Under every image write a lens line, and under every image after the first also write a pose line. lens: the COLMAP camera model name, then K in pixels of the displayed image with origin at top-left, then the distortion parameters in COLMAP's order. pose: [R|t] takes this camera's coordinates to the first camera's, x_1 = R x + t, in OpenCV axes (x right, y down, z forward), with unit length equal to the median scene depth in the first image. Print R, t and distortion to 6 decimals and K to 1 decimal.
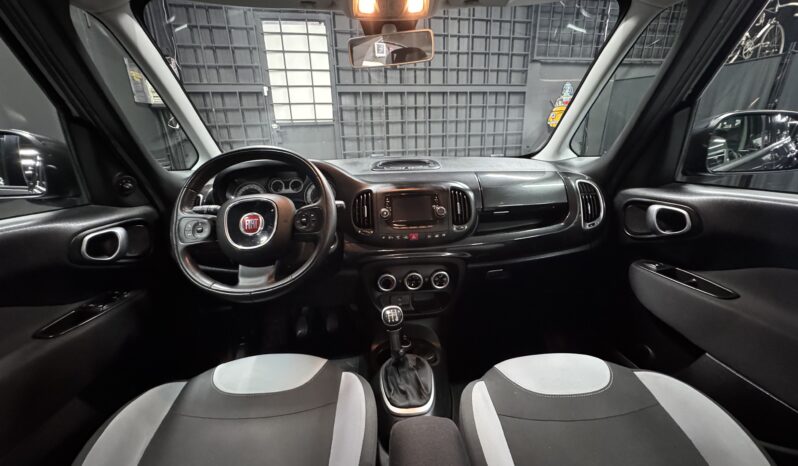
lens RADIAL K [[315.3, 0, 399.1], [0, 315.3, 233.8], [0, 0, 1]] dist [-0.002571, -0.000209]
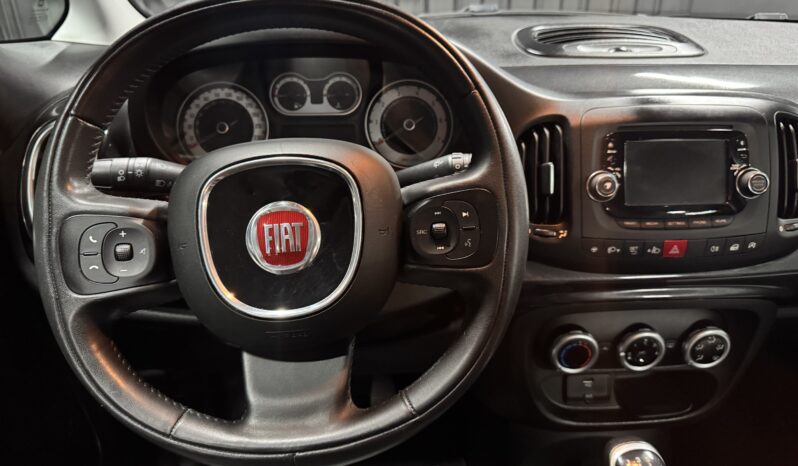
lens RADIAL K [[558.7, 0, 397.9], [0, 558.7, 234.5], [0, 0, 1]] dist [-0.028183, 0.001751]
pose [[0.999730, 0.022376, -0.006216, -0.339719], [-0.021215, 0.988819, 0.147602, -0.119015], [0.009449, -0.147430, 0.989027, 0.428976]]
